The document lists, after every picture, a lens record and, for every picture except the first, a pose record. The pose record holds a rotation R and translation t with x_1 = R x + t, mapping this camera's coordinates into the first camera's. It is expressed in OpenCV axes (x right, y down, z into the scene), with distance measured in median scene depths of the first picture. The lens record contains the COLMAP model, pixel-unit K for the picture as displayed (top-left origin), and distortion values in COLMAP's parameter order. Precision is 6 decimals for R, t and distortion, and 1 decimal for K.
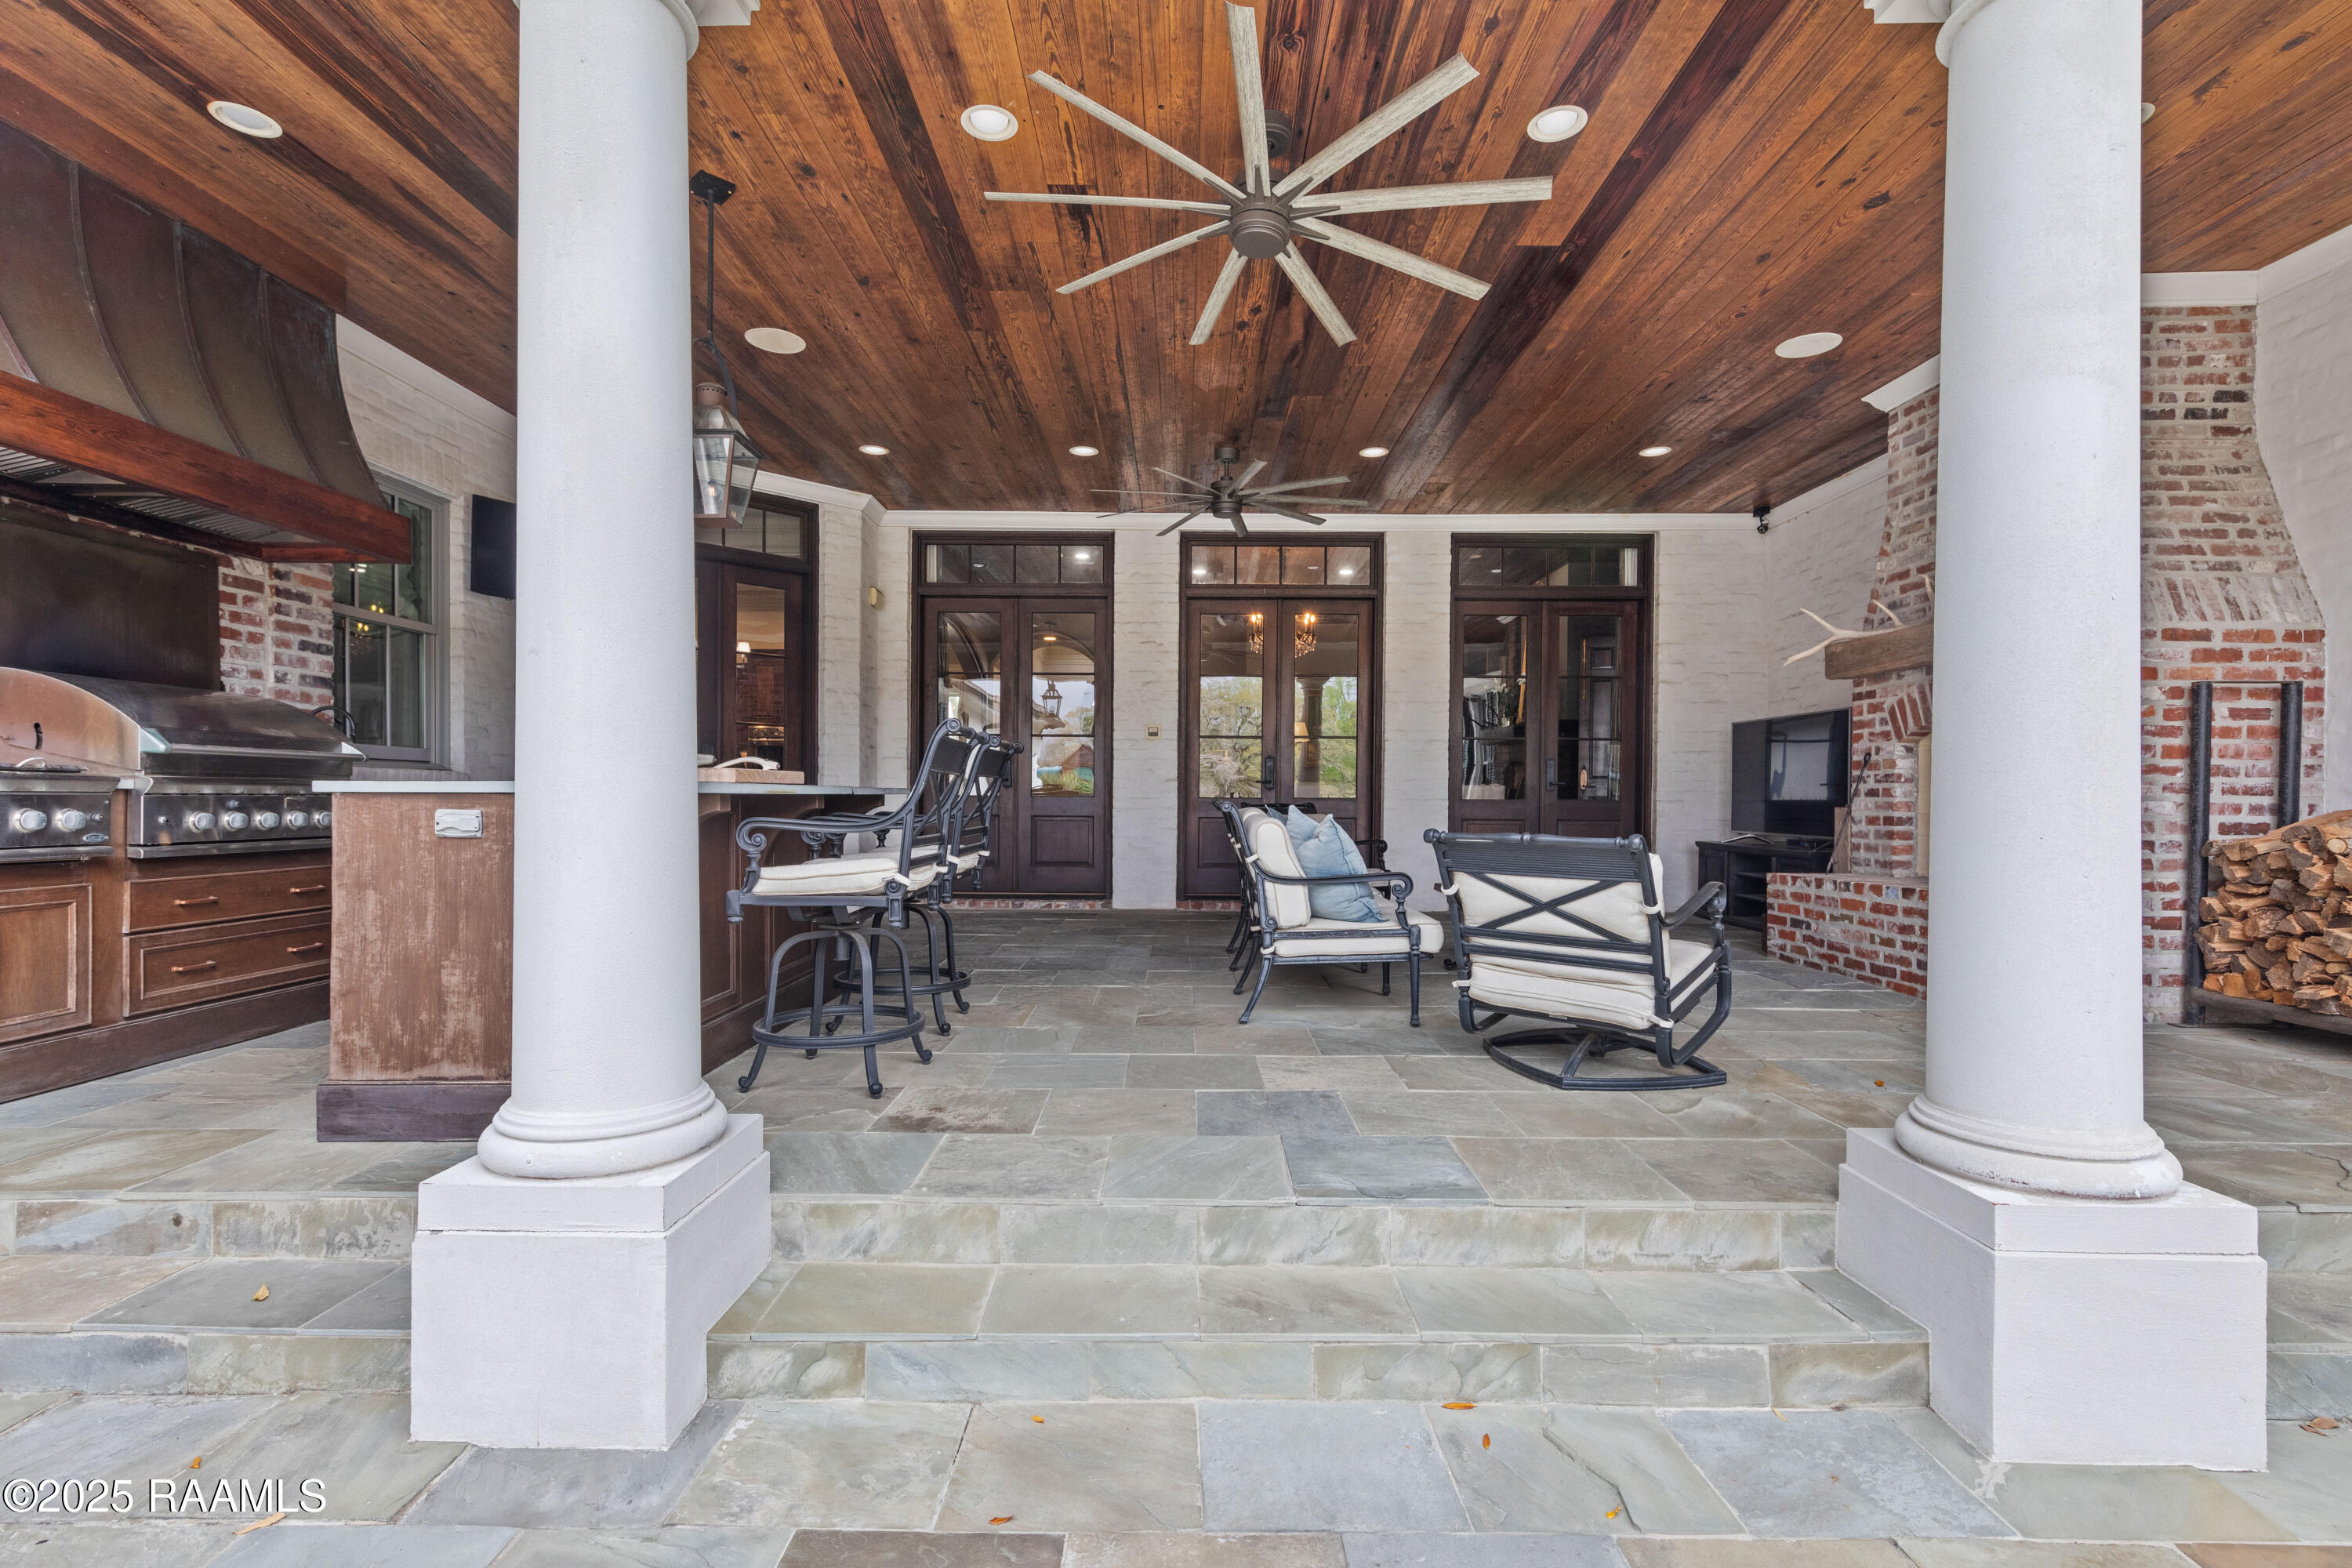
lens RADIAL K [[1068.3, 0, 1176.8], [0, 1068.3, 798.1], [0, 0, 1]] dist [0.000581, 0.000031]
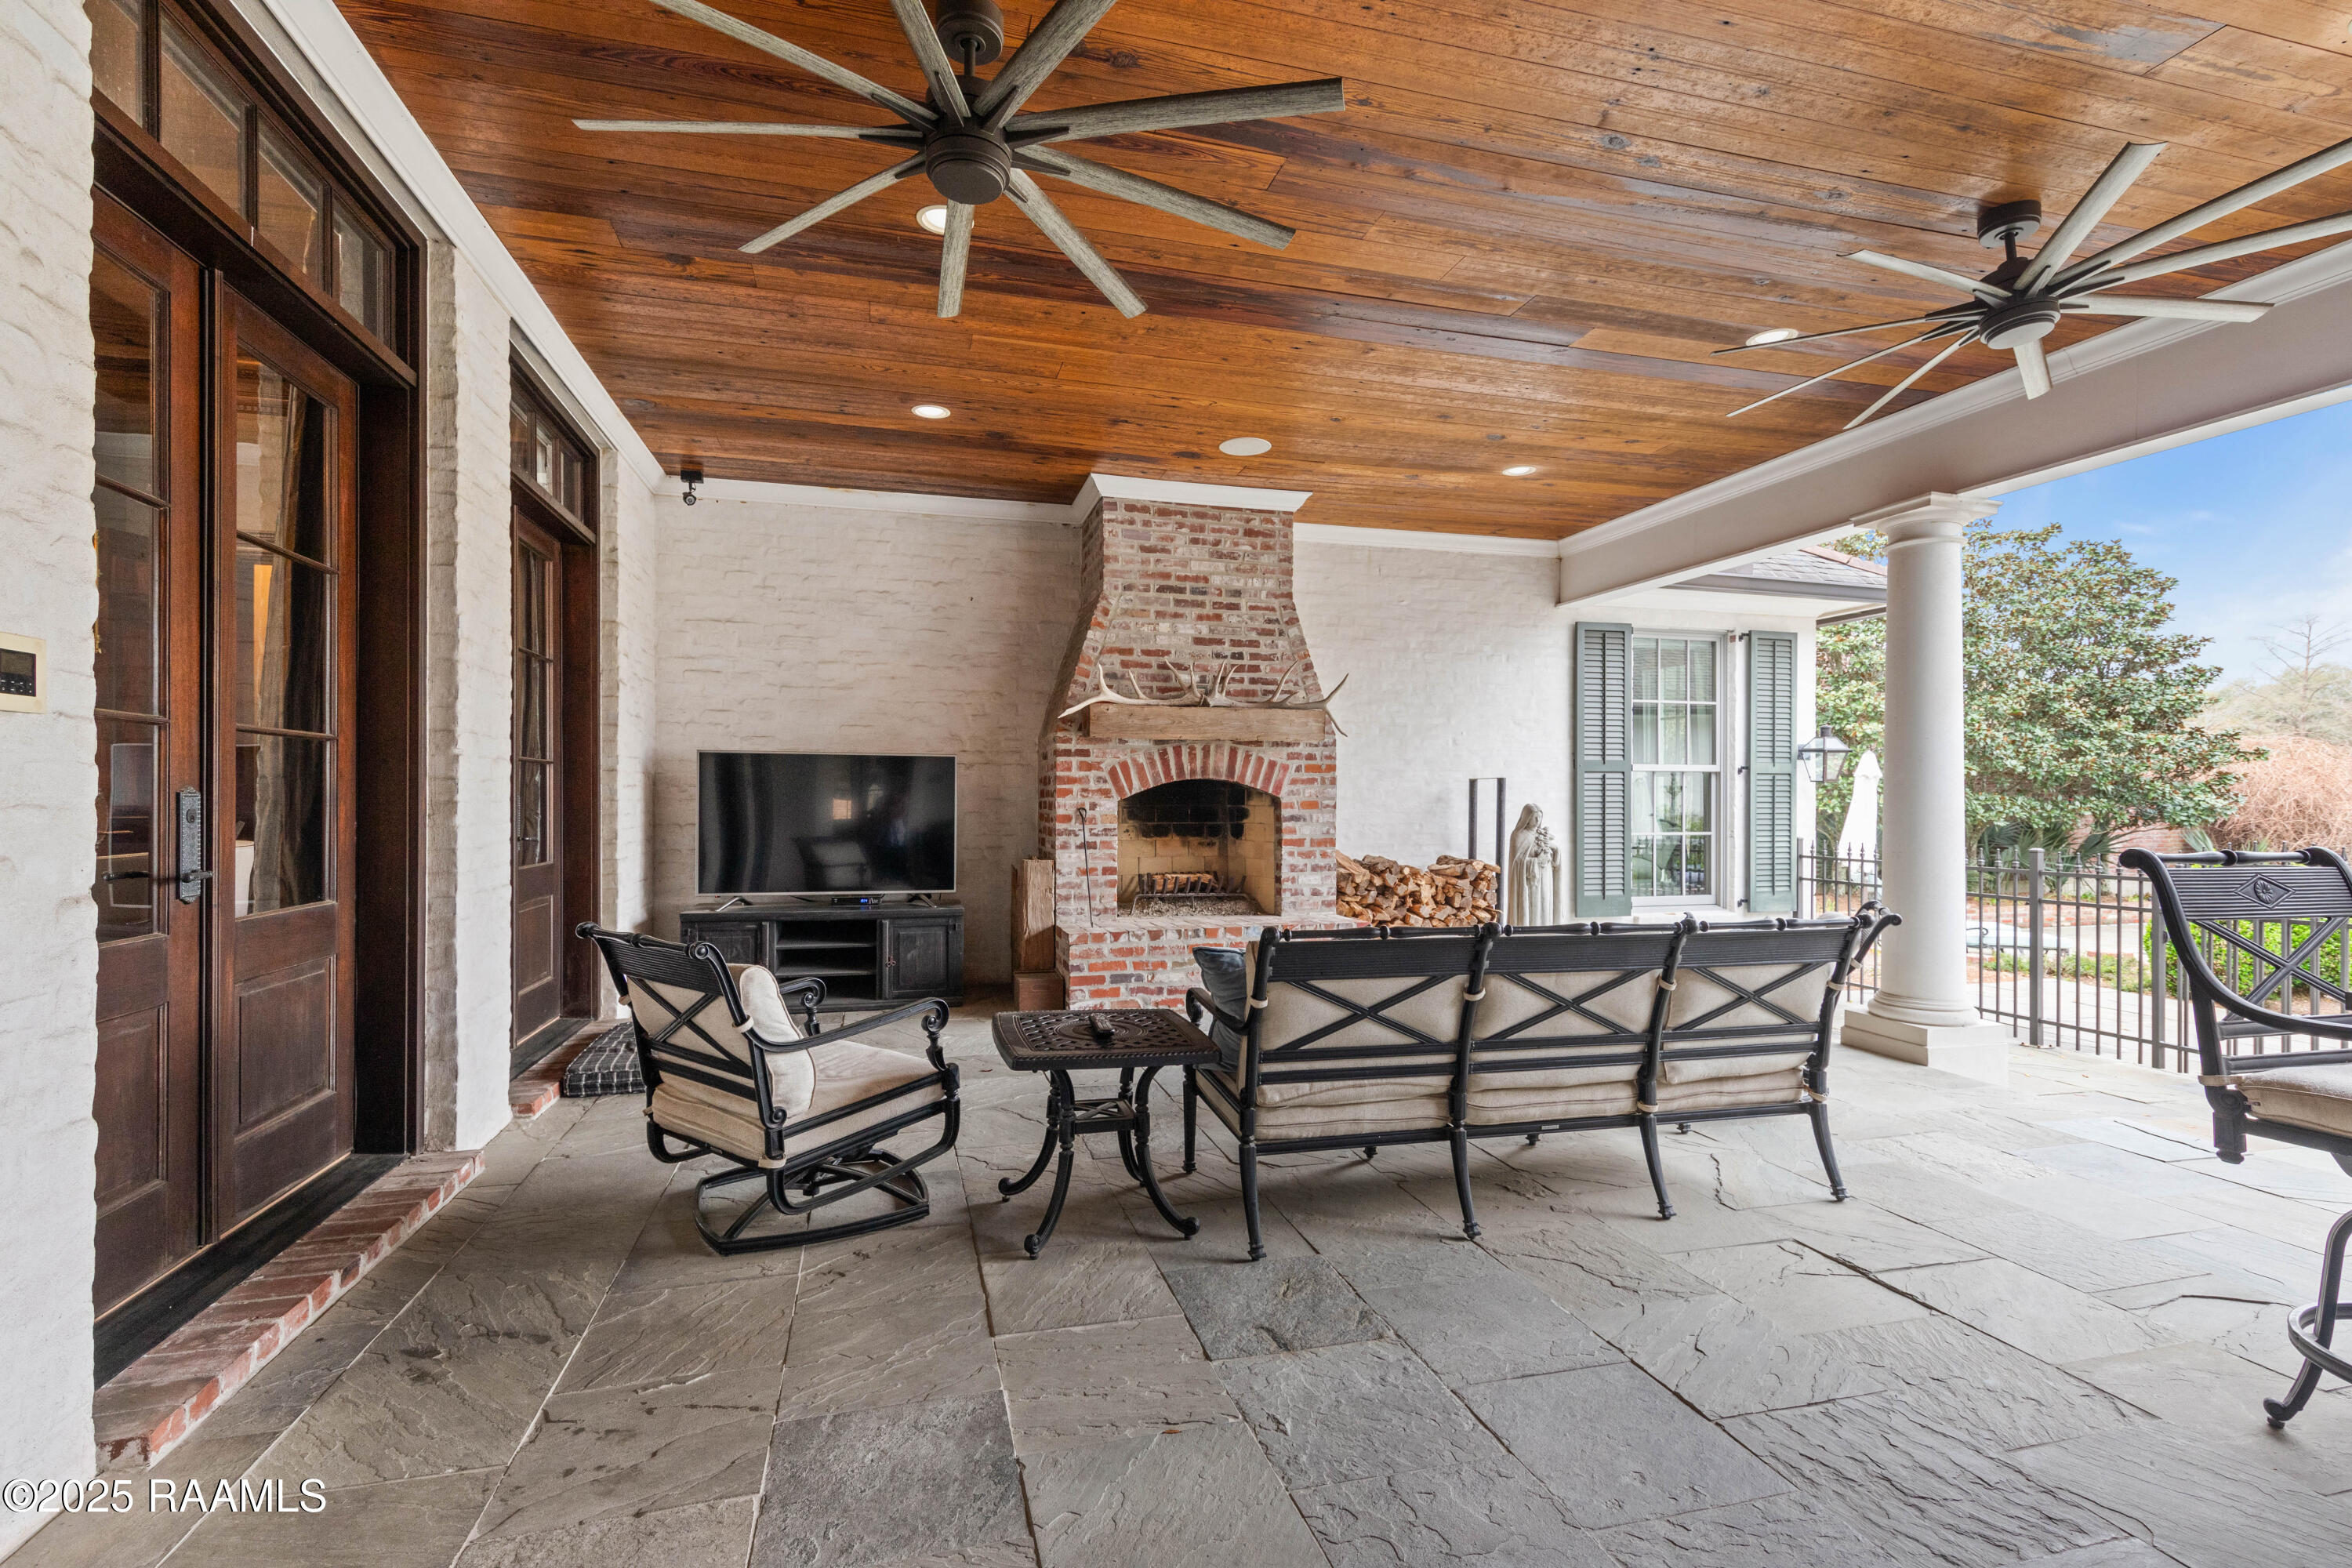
lens RADIAL K [[1068.3, 0, 1174.2], [0, 1068.3, 792.8], [0, 0, 1]] dist [0.000581, 0.000031]
pose [[-0.265916, -0.006518, 0.963974, -0.405280], [-0.007321, 0.999962, 0.004742, -0.063510], [-0.963968, -0.005797, -0.265953, 1.207097]]
